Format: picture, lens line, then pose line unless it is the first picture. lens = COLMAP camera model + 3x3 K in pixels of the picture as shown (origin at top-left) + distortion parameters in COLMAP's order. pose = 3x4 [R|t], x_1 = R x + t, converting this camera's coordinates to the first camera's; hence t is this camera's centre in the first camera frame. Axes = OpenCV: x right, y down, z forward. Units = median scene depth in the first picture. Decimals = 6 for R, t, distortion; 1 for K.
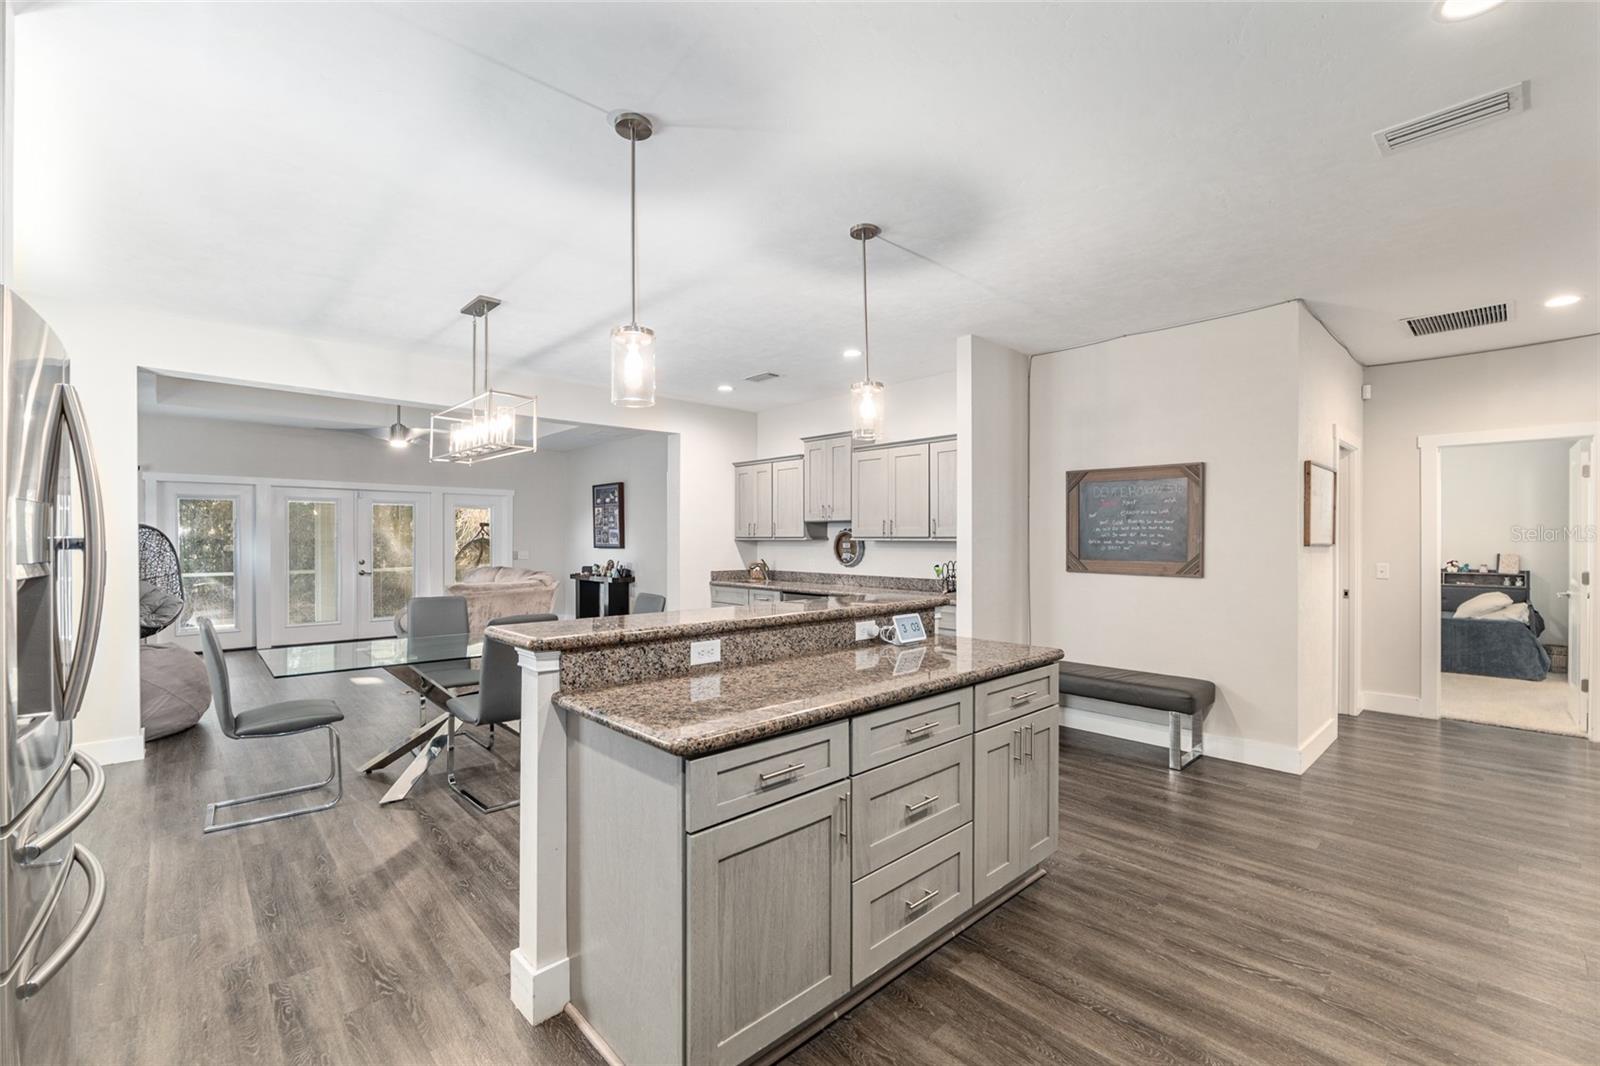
lens RADIAL K [[673.3, 0, 795.6], [0, 673.3, 538.3], [0, 0, 1]] dist [-0.008251, 0.000245]
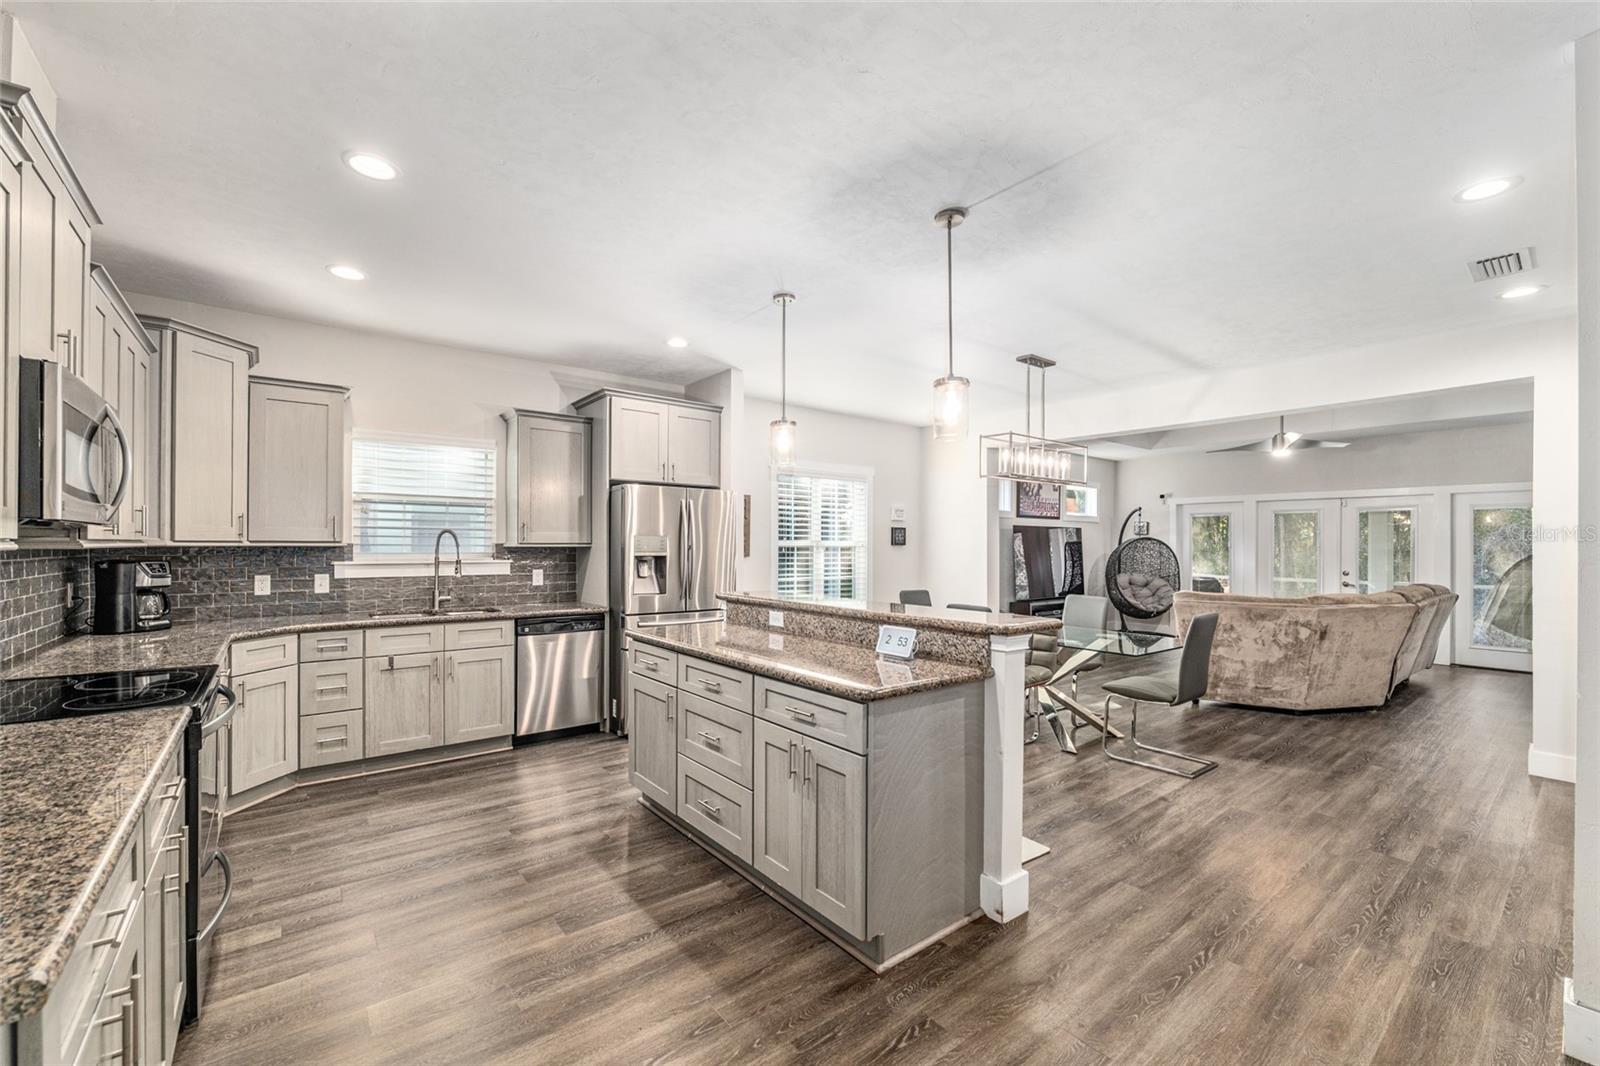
lens RADIAL K [[652.7, 0, 791.7], [0, 652.7, 540.2], [0, 0, 1]] dist [-0.009570, 0.000105]
pose [[-0.083841, -0.008580, -0.996442, 0.913801], [-0.004002, 0.999958, -0.008273, -0.000877], [0.996471, 0.003294, -0.083872, 0.769925]]
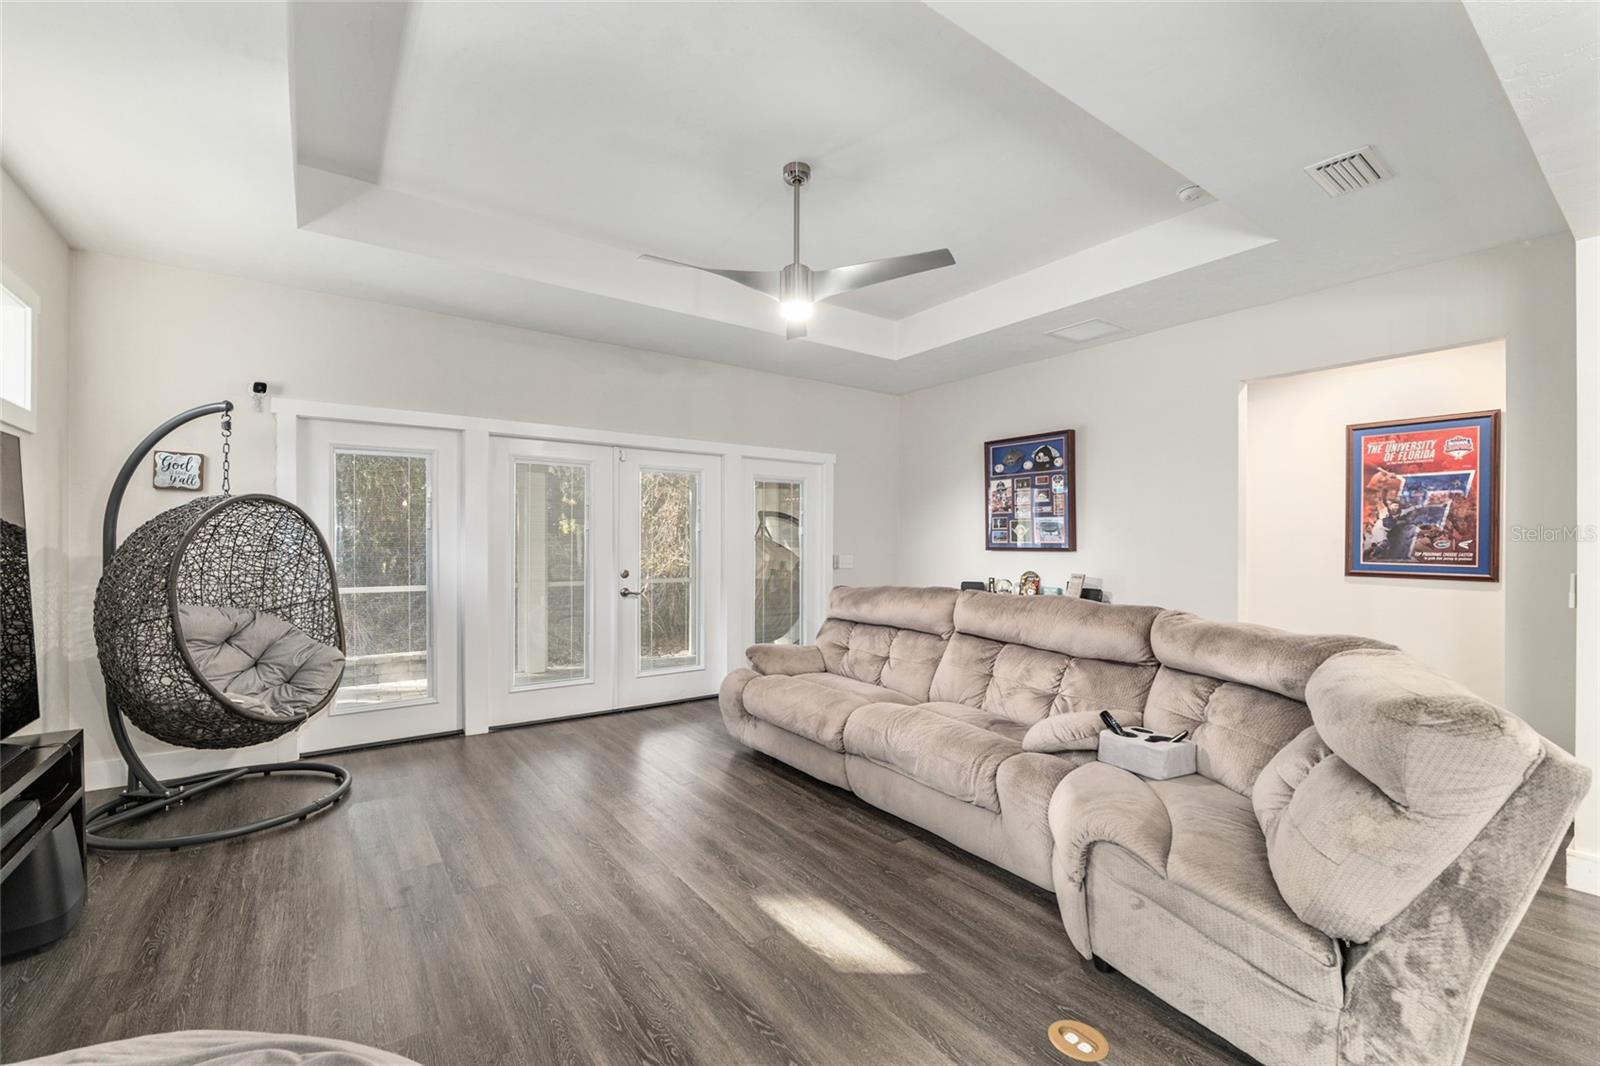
lens RADIAL K [[673.3, 0, 795.6], [0, 673.3, 538.3], [0, 0, 1]] dist [-0.008251, 0.000245]
pose [[0.991816, 0.000423, -0.127676, -1.147671], [-0.000980, 0.999990, -0.004297, 0.021657], [0.127673, 0.004387, 0.991807, 1.212355]]
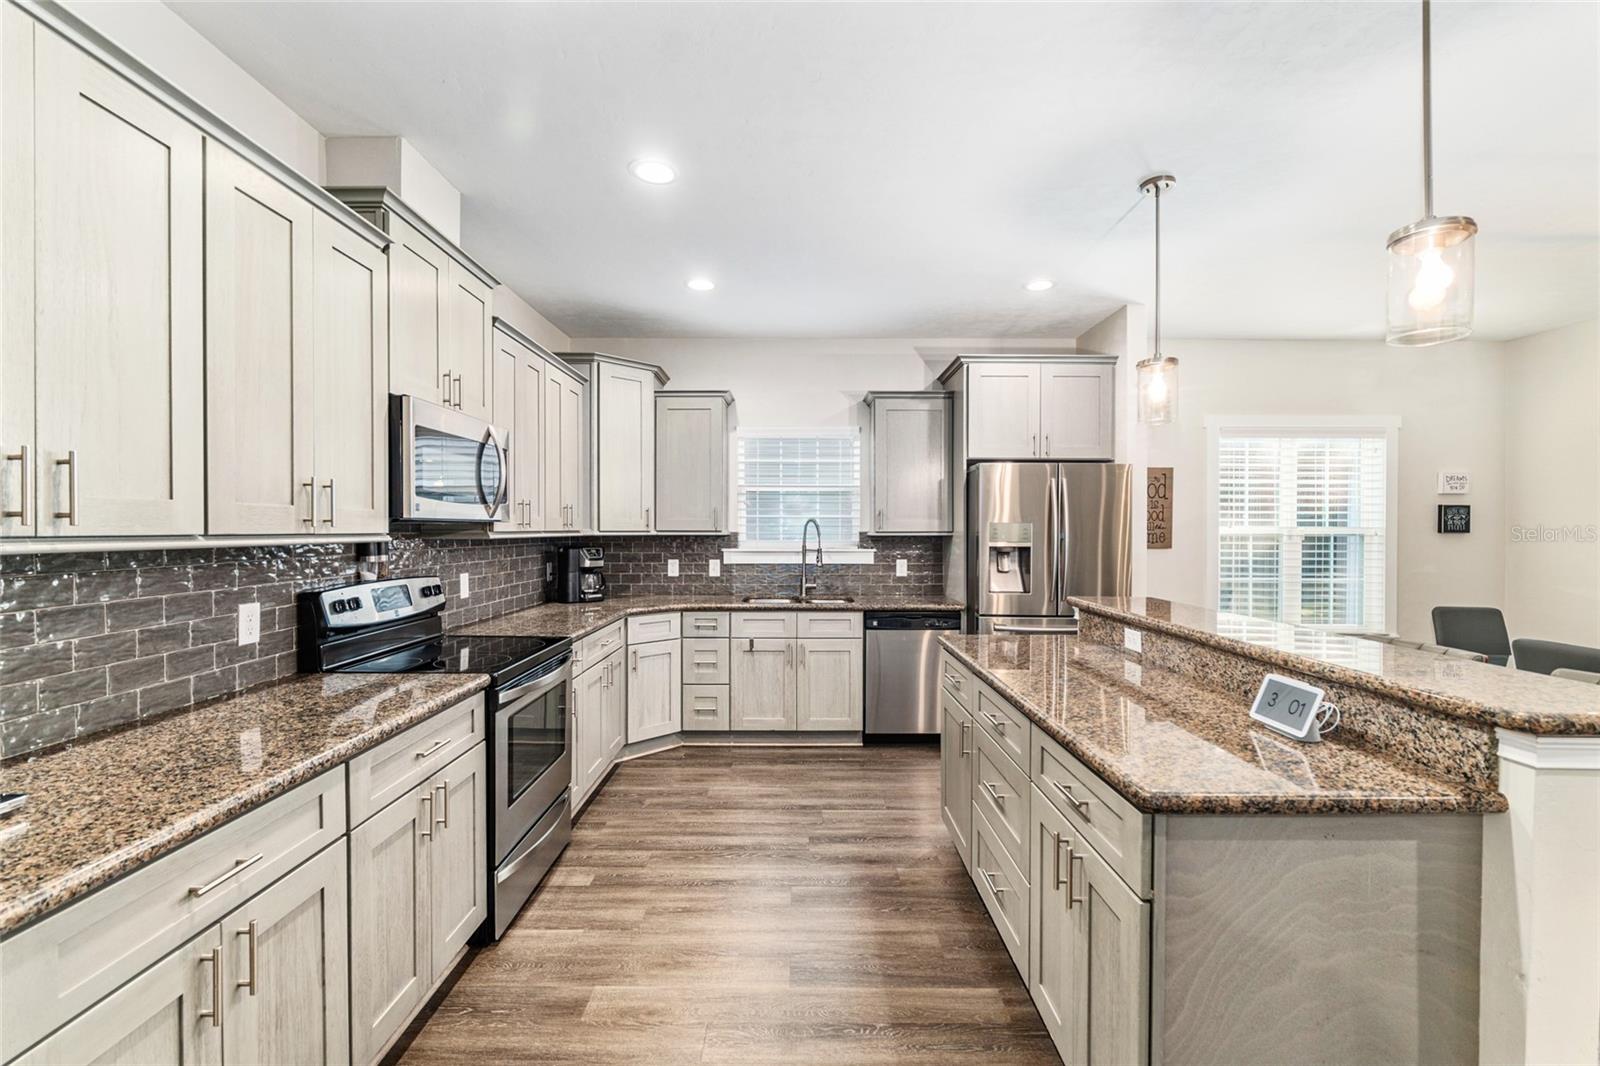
lens RADIAL K [[677.5, 0, 800.0], [0, 677.5, 533.0], [0, 0, 1]] dist [-0.001675, -0.000359]
pose [[-0.679820, 0.002202, -0.733376, 0.702018], [-0.002339, 0.999984, 0.005171, -0.008006], [0.733376, 0.005231, -0.679804, 0.898622]]
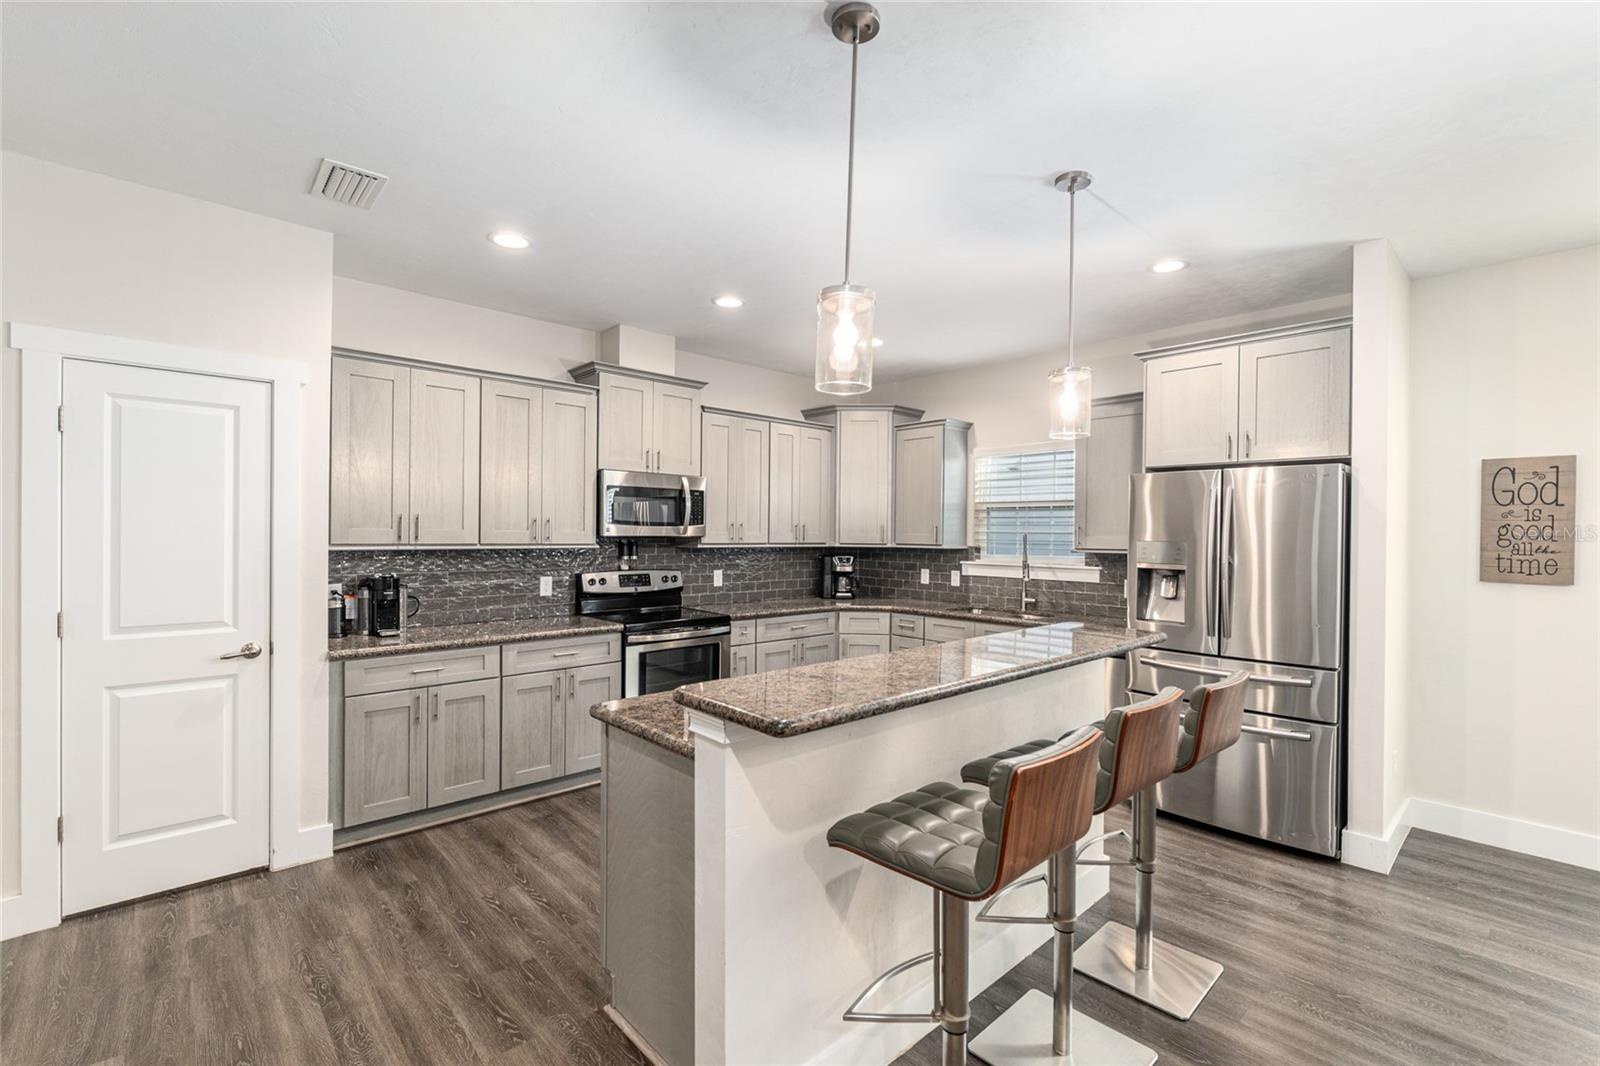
lens RADIAL K [[701.9, 0, 801.7], [0, 701.9, 532.0], [0, 0, 1]] dist [-0.000108, 0.000155]
pose [[-0.999928, -0.011766, 0.002362, 0.125068], [-0.011772, 0.999928, -0.002467, -0.025773], [-0.002333, -0.002495, -0.999994, 1.426180]]
